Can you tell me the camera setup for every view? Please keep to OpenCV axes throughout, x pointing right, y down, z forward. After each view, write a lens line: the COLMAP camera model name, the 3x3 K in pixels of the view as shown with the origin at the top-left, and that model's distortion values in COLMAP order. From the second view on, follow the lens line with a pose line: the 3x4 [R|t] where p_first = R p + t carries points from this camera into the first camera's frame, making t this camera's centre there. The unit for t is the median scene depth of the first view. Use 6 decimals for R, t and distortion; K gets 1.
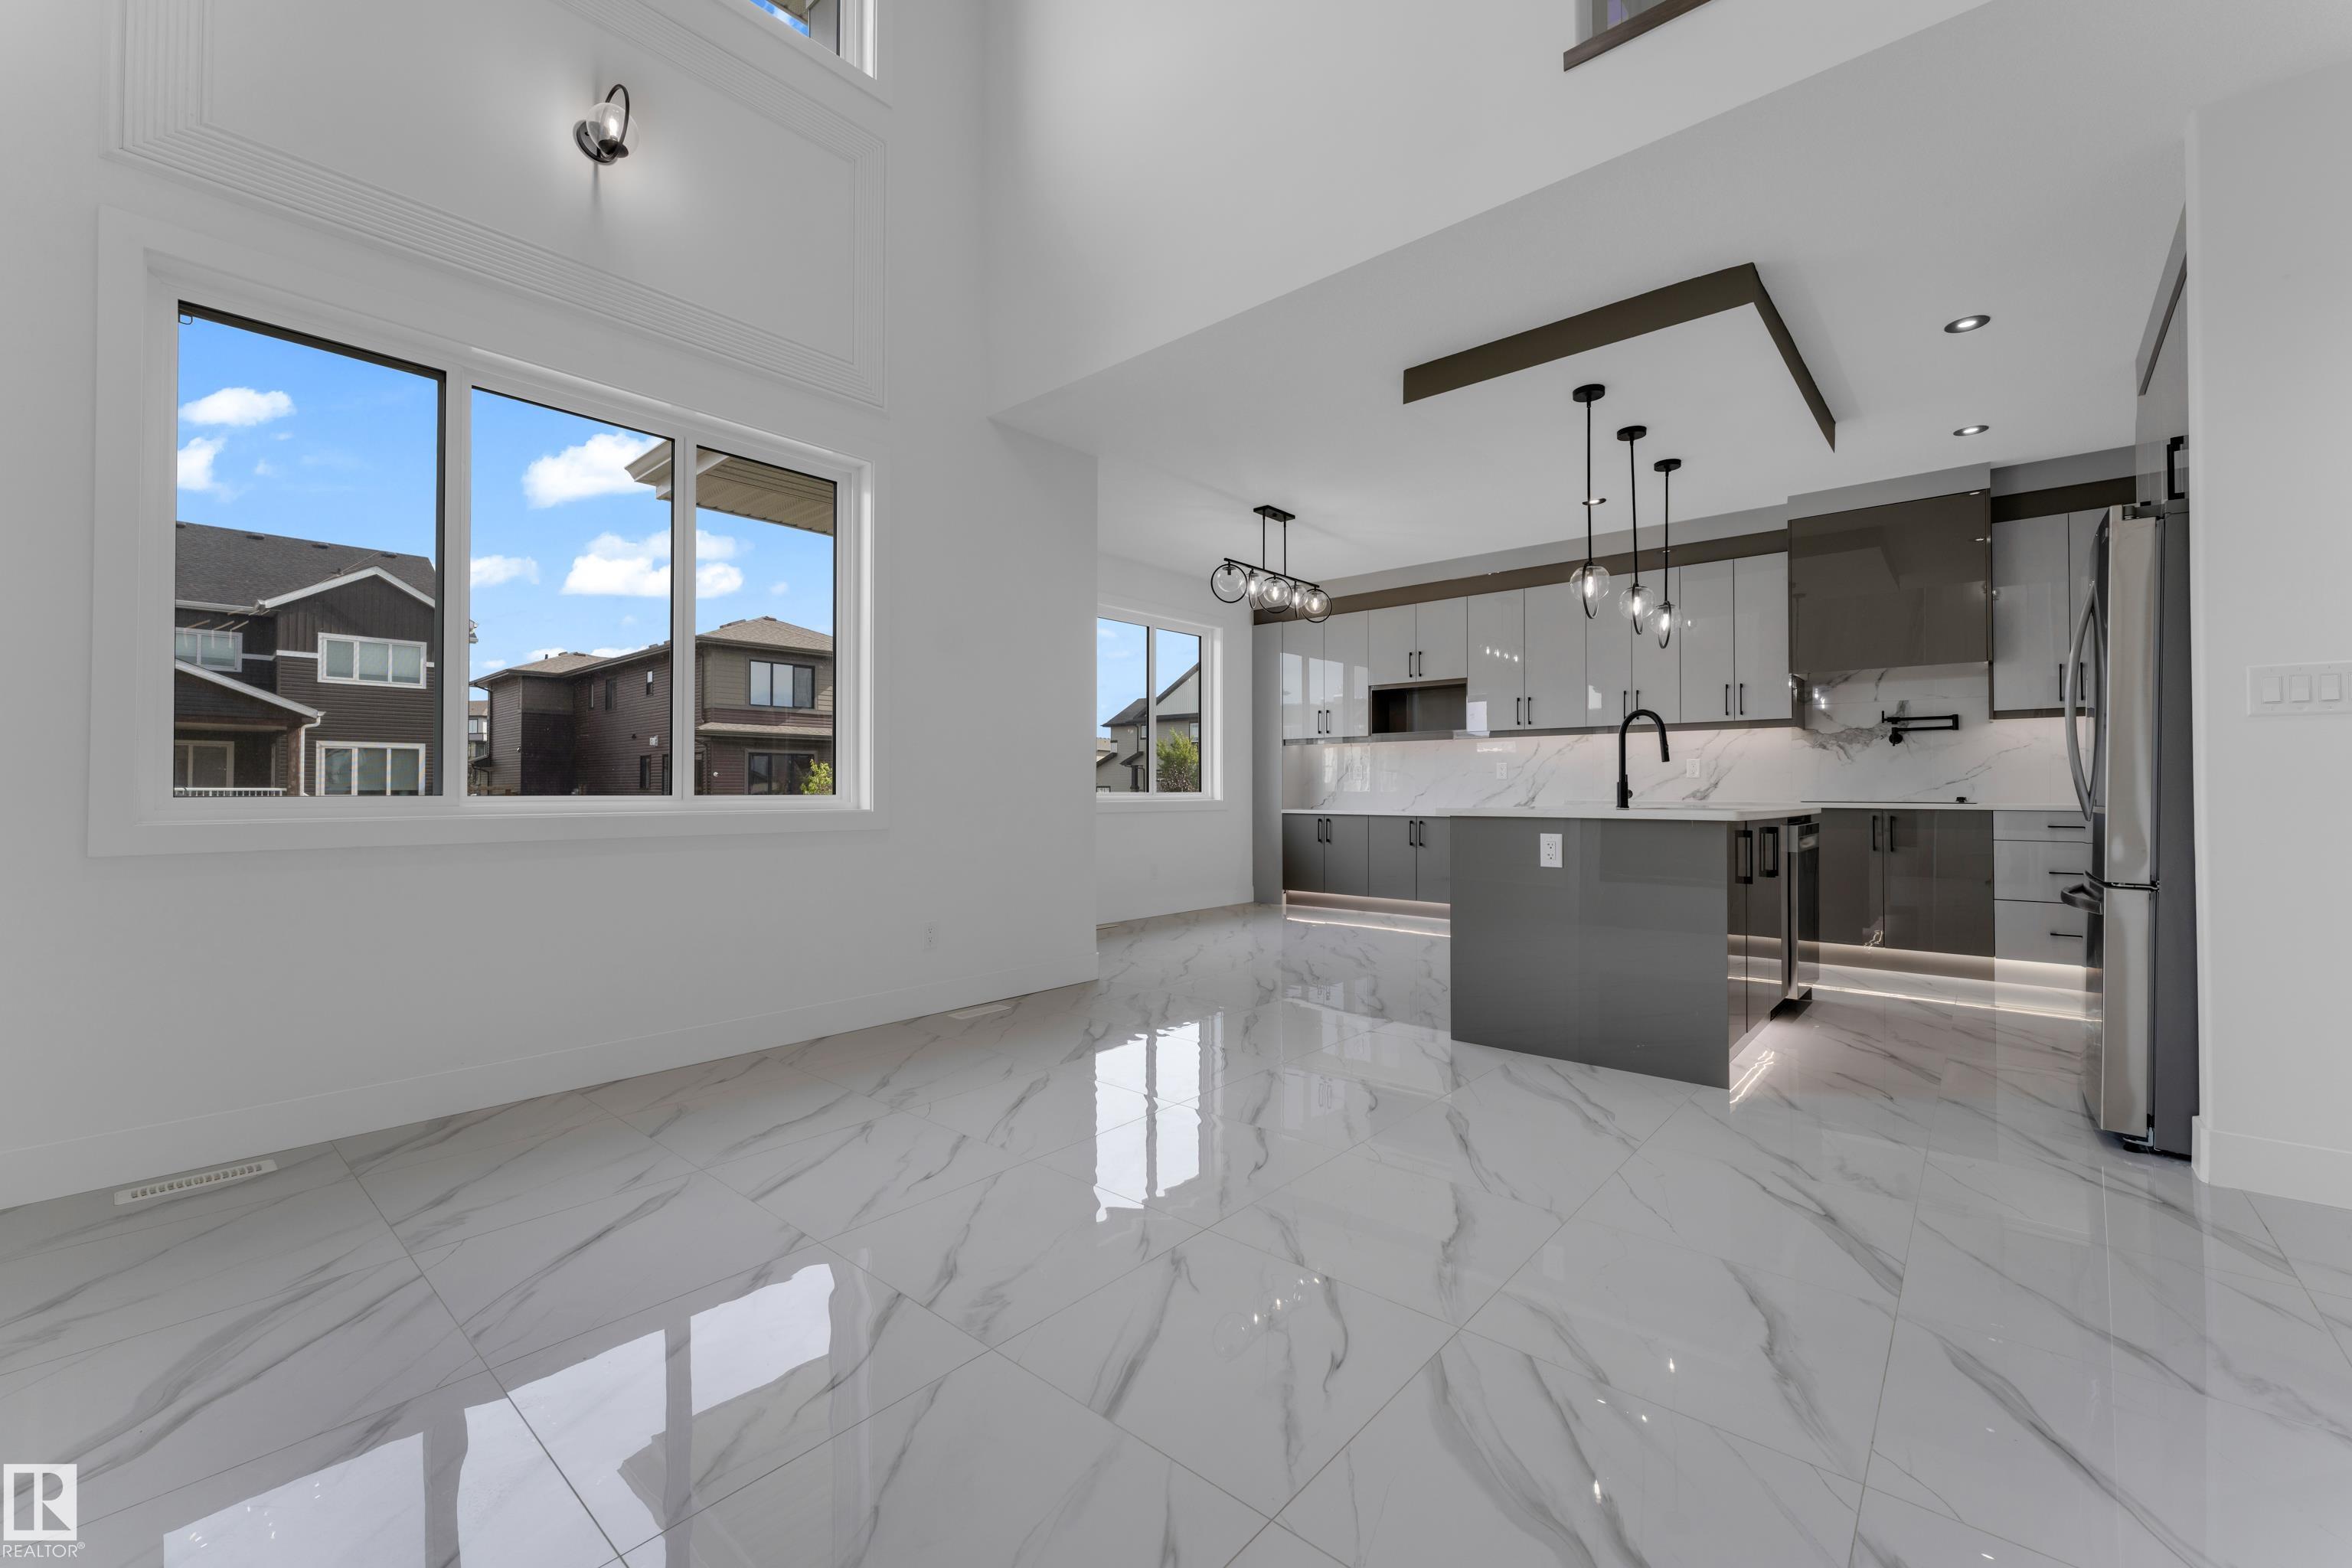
lens RADIAL K [[944.0, 0, 1174.9], [0, 944.0, 774.6], [0, 0, 1]] dist [0.001643, -0.000056]
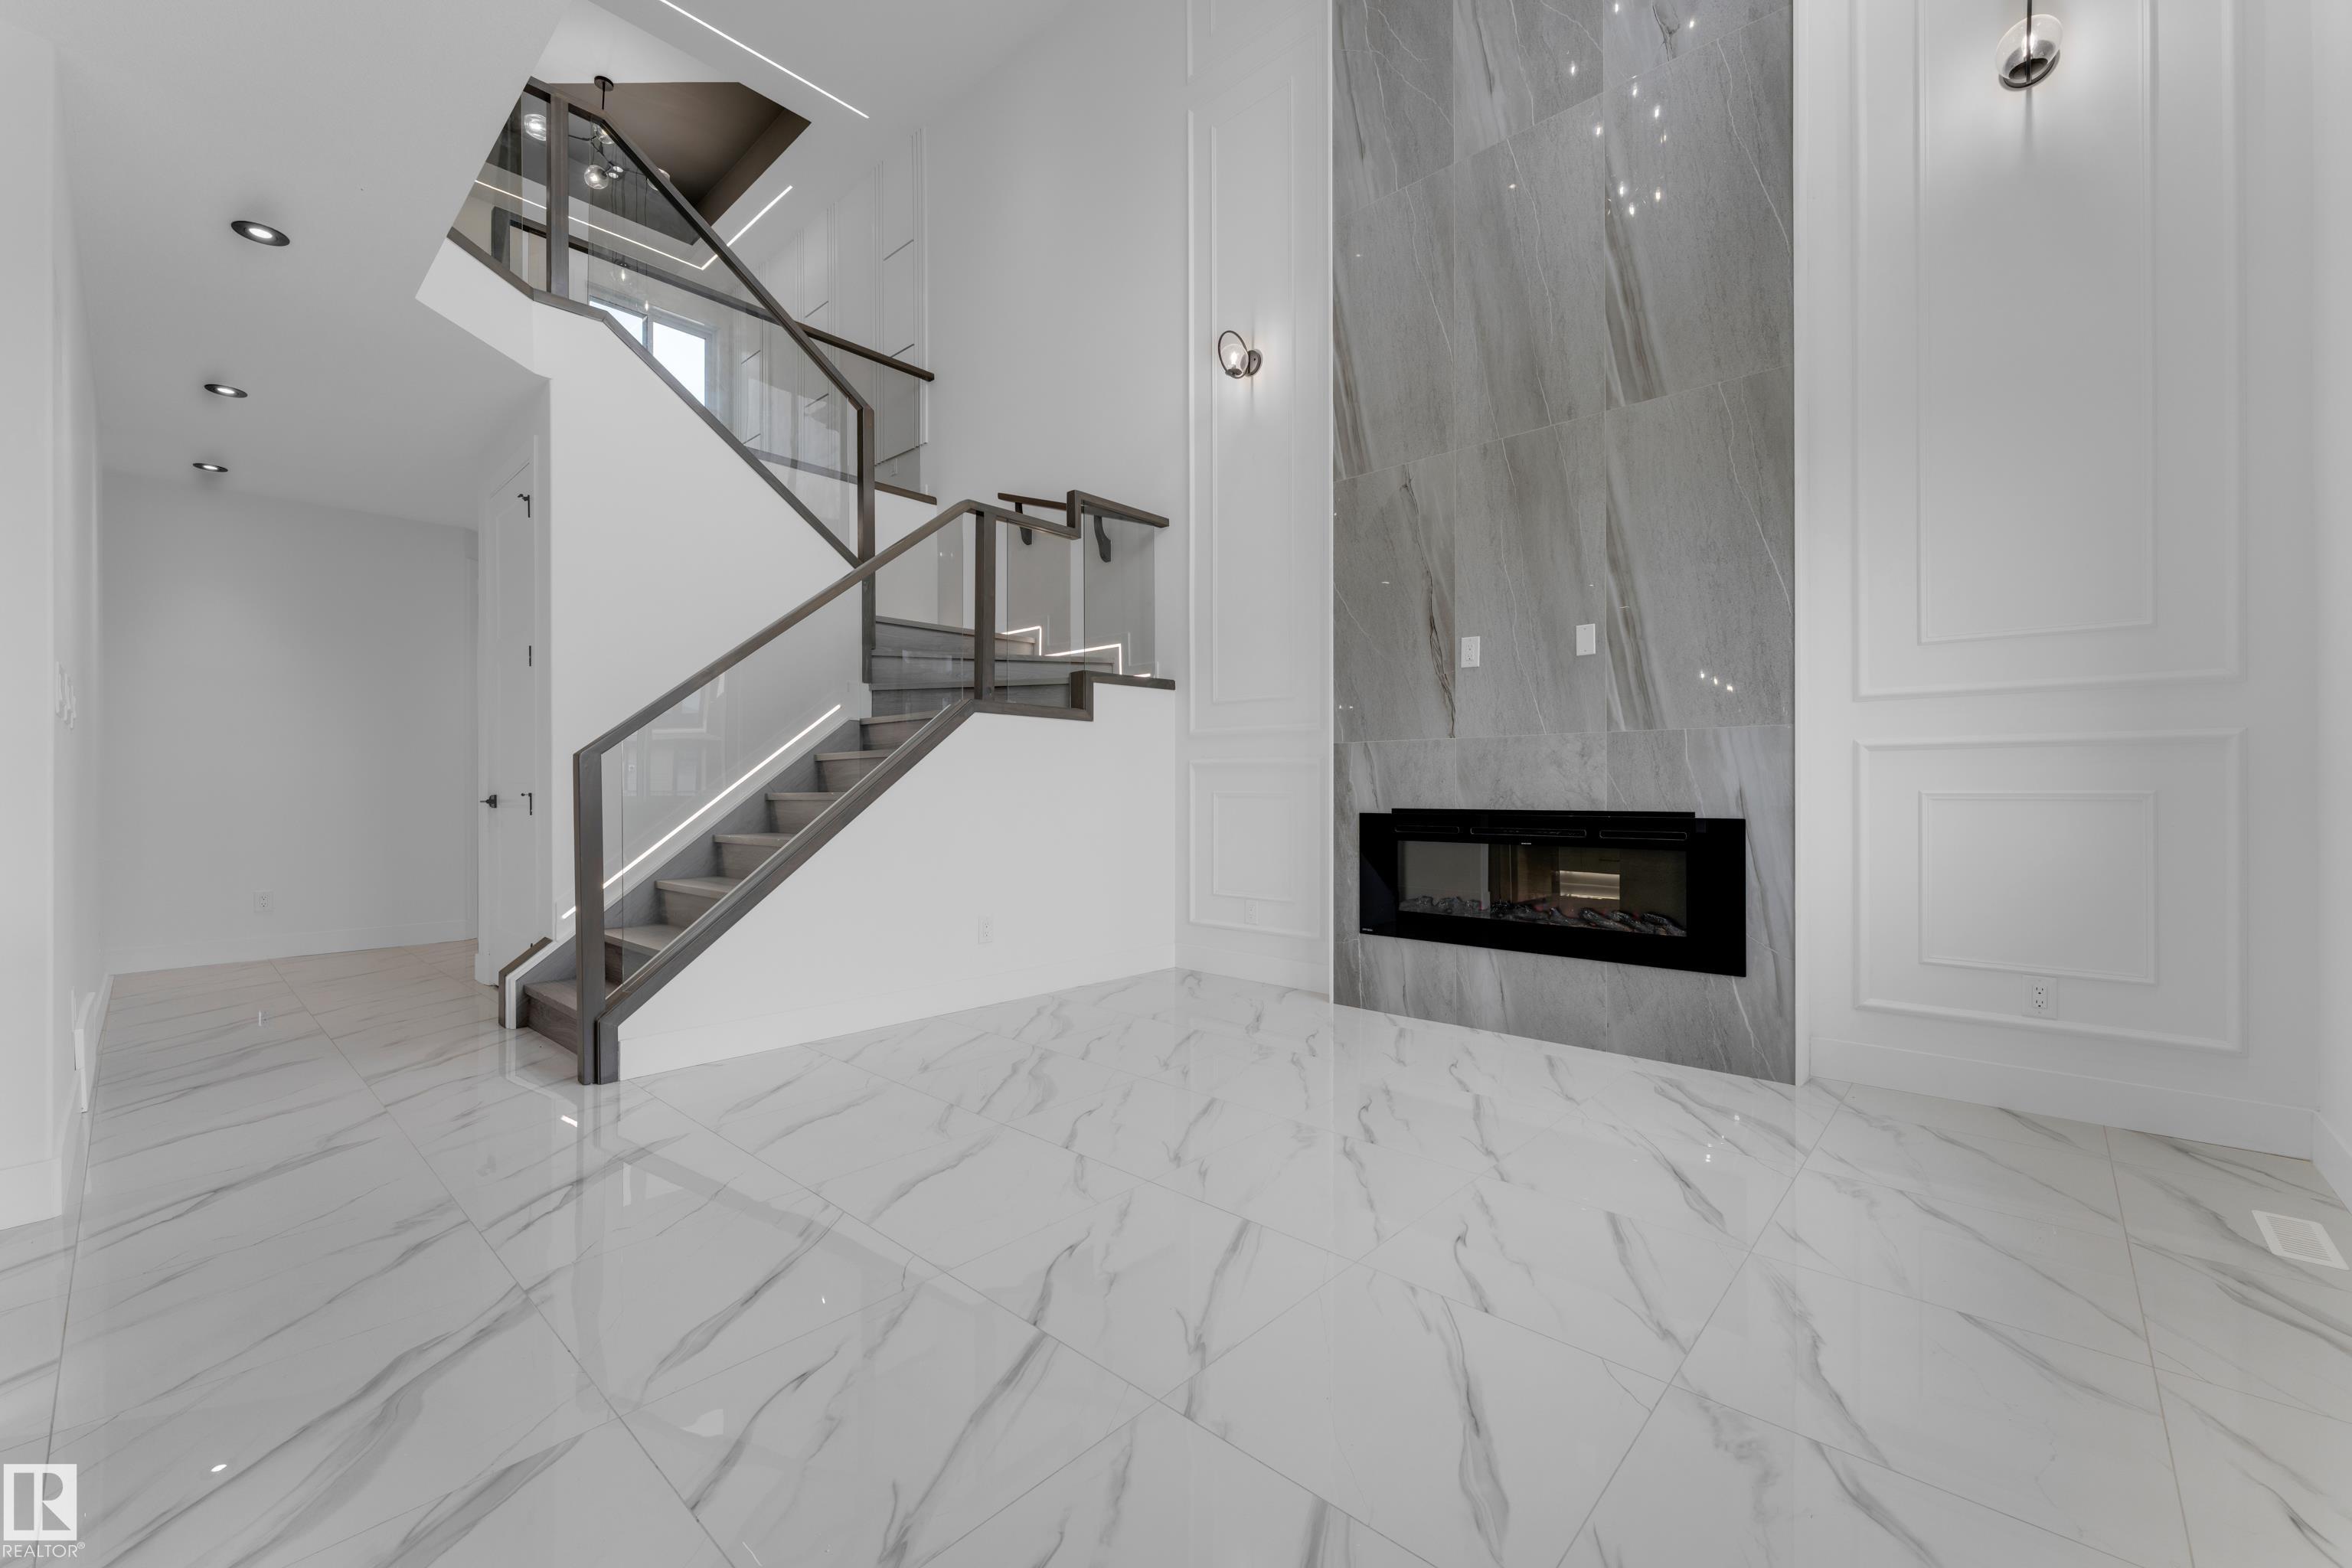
lens RADIAL K [[944.9, 0, 1171.0], [0, 944.9, 789.2], [0, 0, 1]] dist [0.002019, -0.000349]
pose [[-0.999509, 0.001392, 0.031313, -0.010452], [0.000933, 0.999892, -0.014685, 0.011841], [-0.031330, -0.014649, -0.999402, 0.766770]]
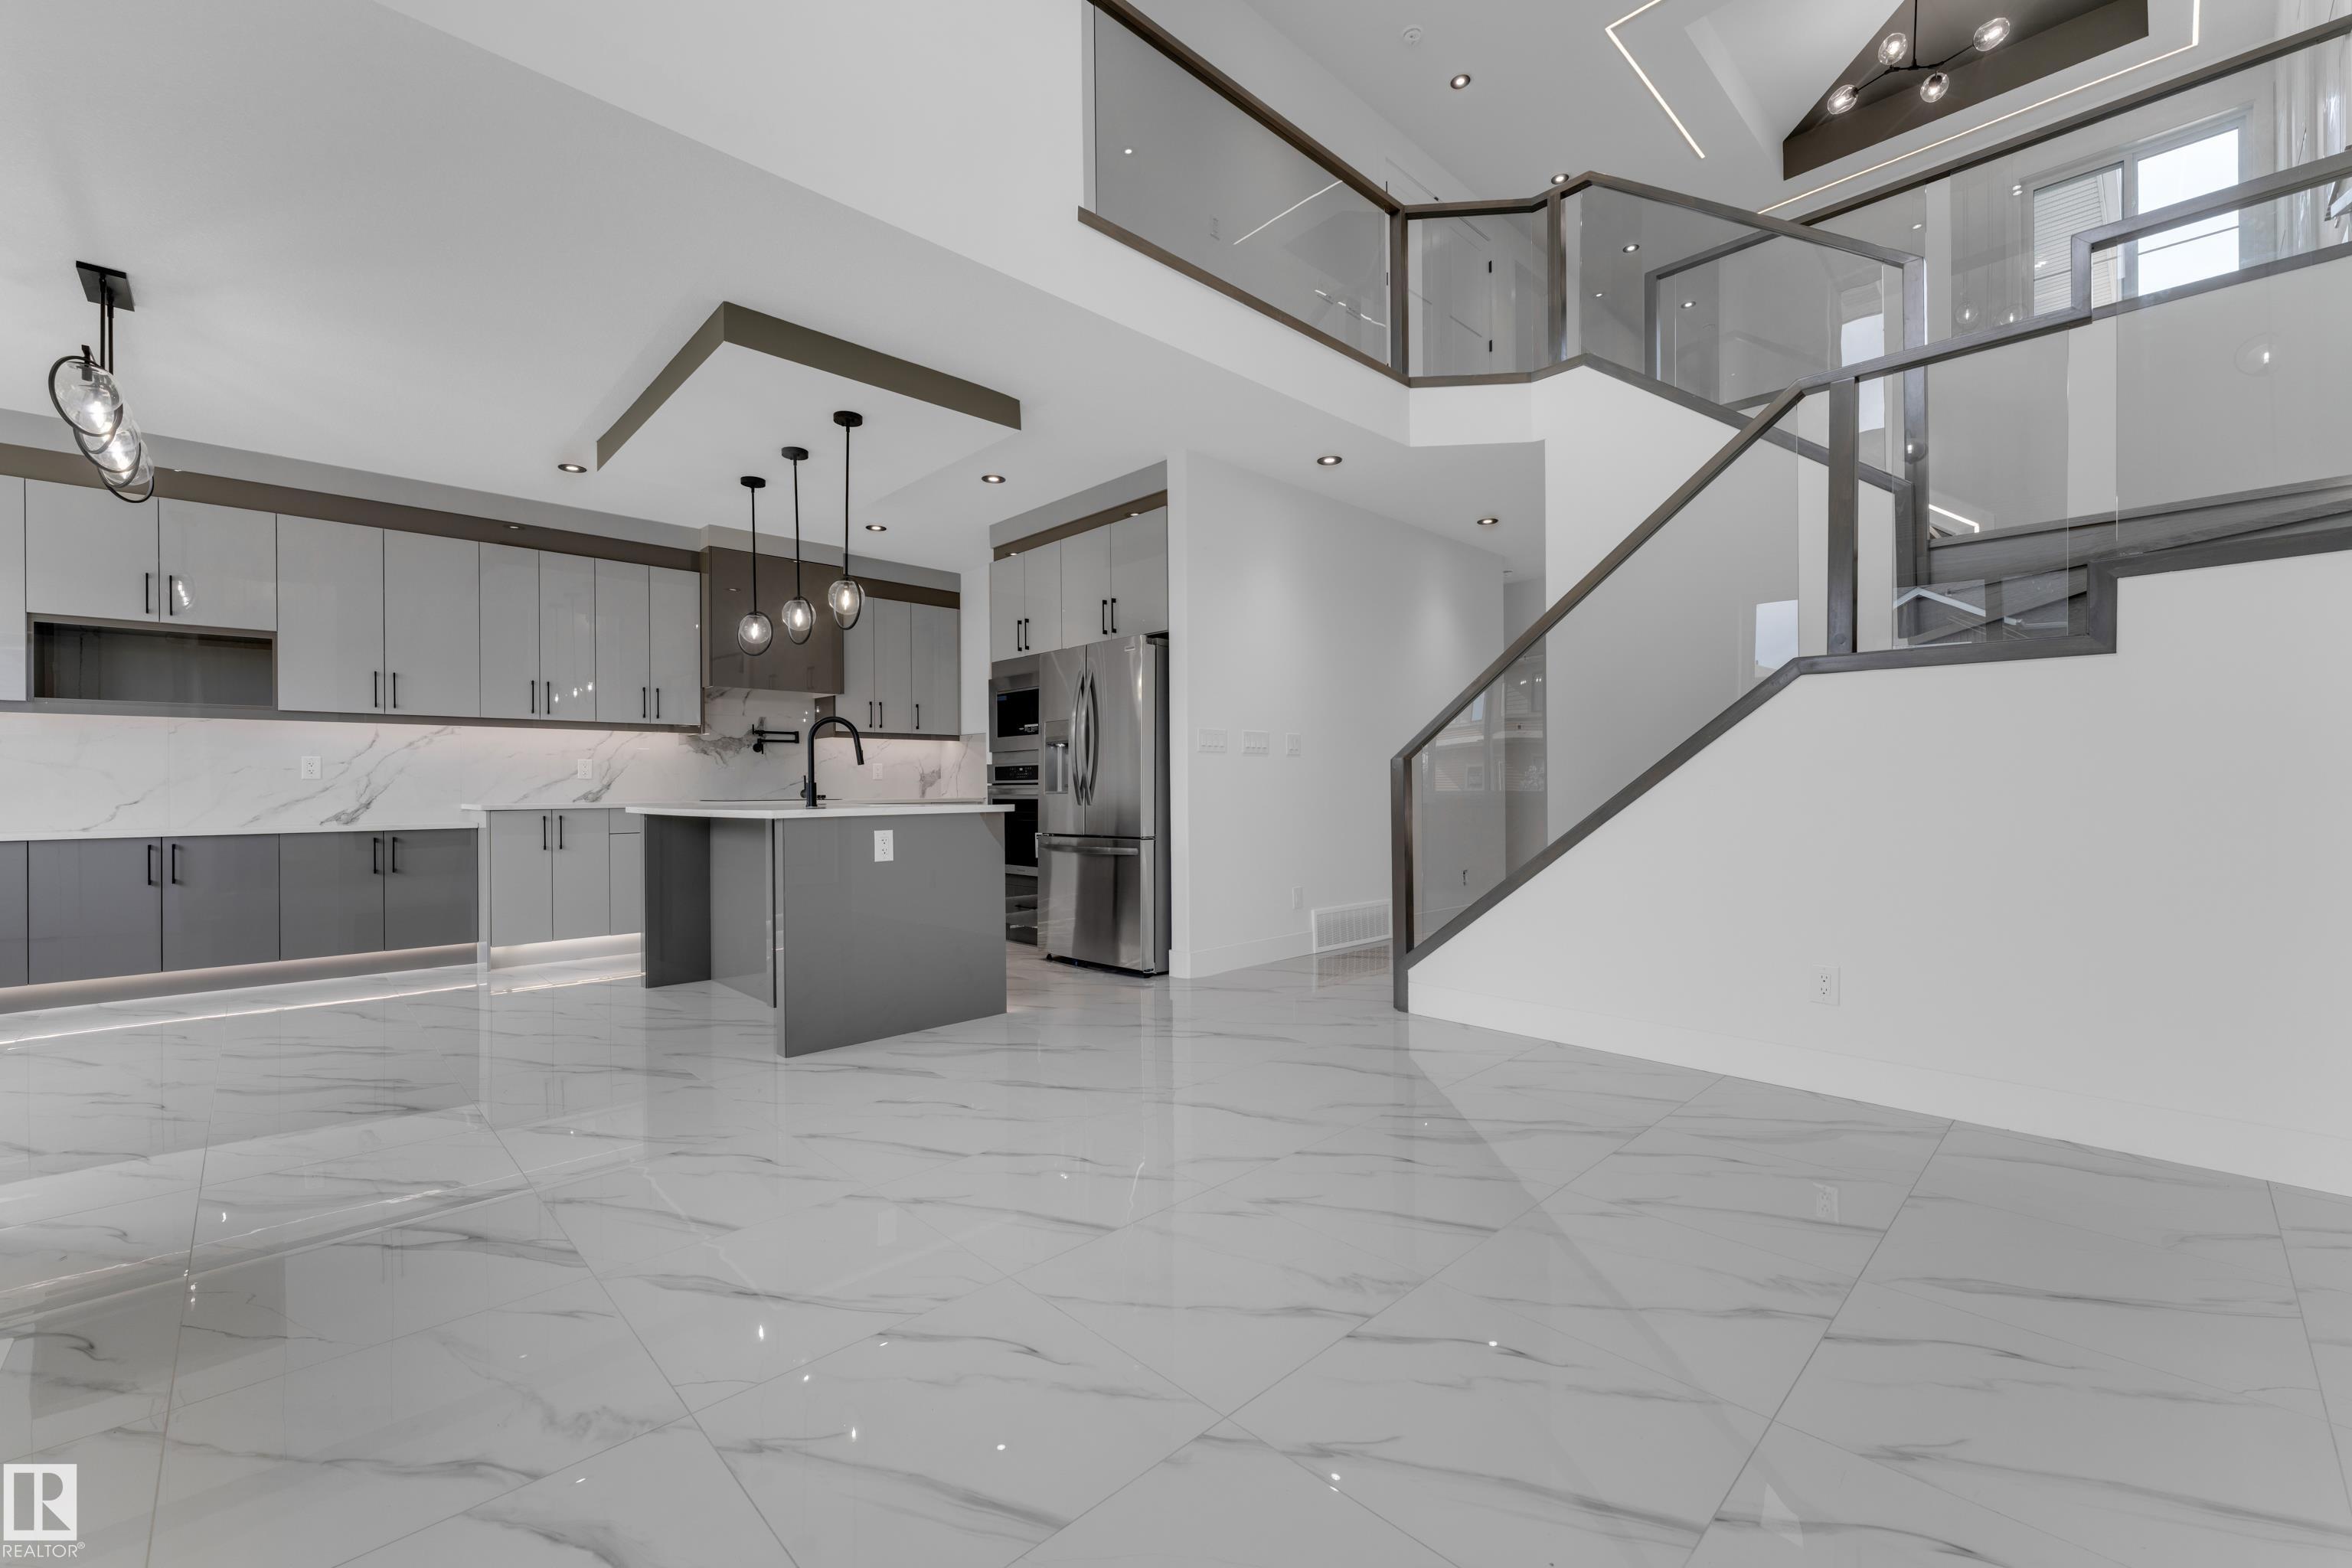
lens RADIAL K [[944.9, 0, 1171.0], [0, 944.9, 789.2], [0, 0, 1]] dist [0.002019, -0.000349]
pose [[0.094174, -0.003928, 0.995548, -0.383097], [-0.008054, 0.999956, 0.004707, 0.004910], [-0.995523, -0.008461, 0.094138, 0.342354]]
